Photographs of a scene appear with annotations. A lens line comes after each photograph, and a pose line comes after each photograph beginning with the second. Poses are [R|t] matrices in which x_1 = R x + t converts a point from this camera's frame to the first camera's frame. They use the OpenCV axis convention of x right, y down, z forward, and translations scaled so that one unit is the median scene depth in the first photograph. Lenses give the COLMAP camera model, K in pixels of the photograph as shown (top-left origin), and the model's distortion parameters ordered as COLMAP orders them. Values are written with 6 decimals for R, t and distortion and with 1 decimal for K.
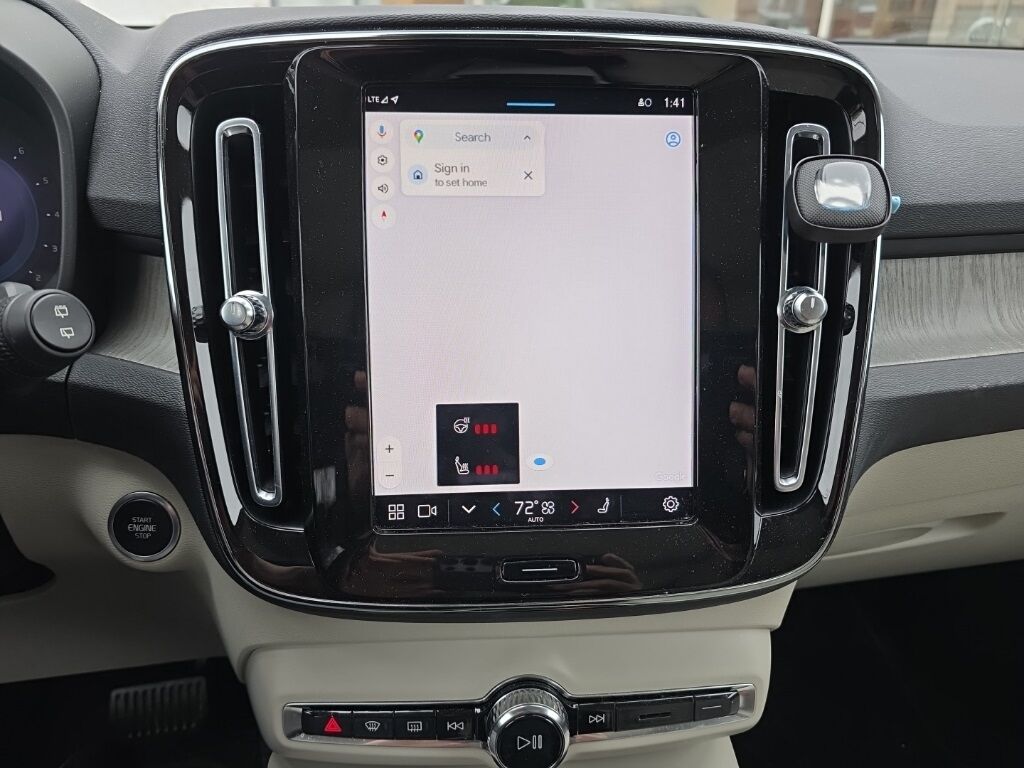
lens RADIAL K [[669.3, 0, 490.4], [0, 669.3, 389.4], [0, 0, 1]] dist [-0.009506, -0.020435]
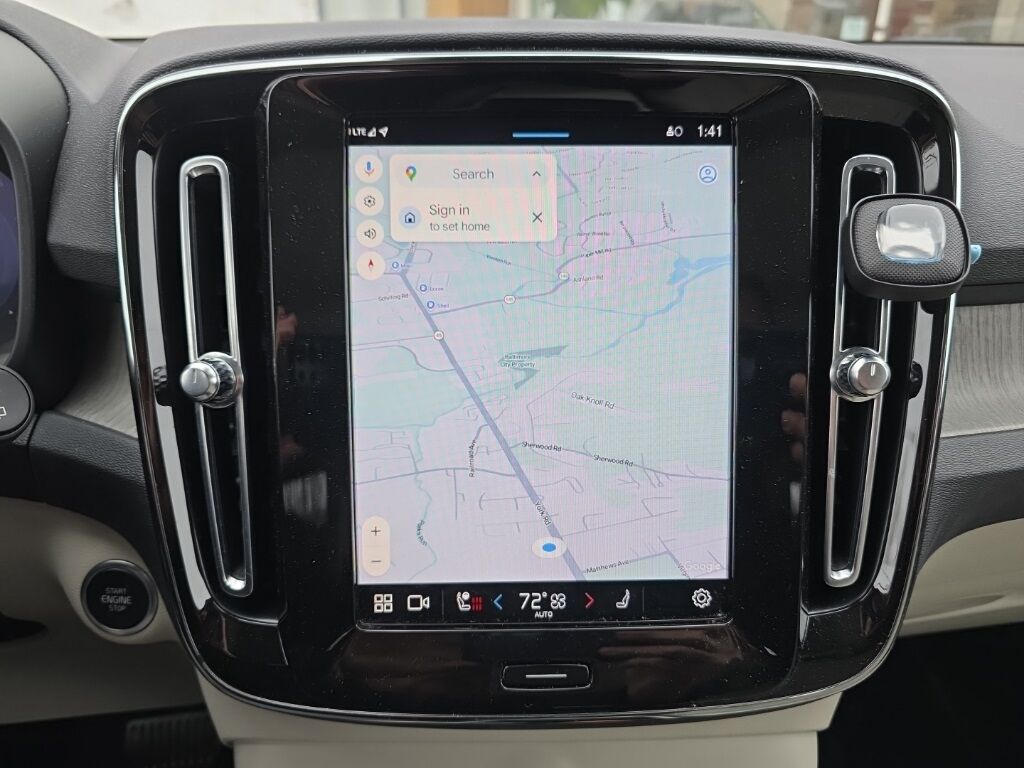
lens RADIAL K [[669.3, 0, 510.3], [0, 669.3, 382.7], [0, 0, 1]] dist [-0.009506, -0.020435]
pose [[0.998920, 0.008050, -0.045768, 0.062953], [-0.008096, 0.999967, -0.000809, -0.105730], [0.045759, 0.001179, 0.998952, 0.134915]]
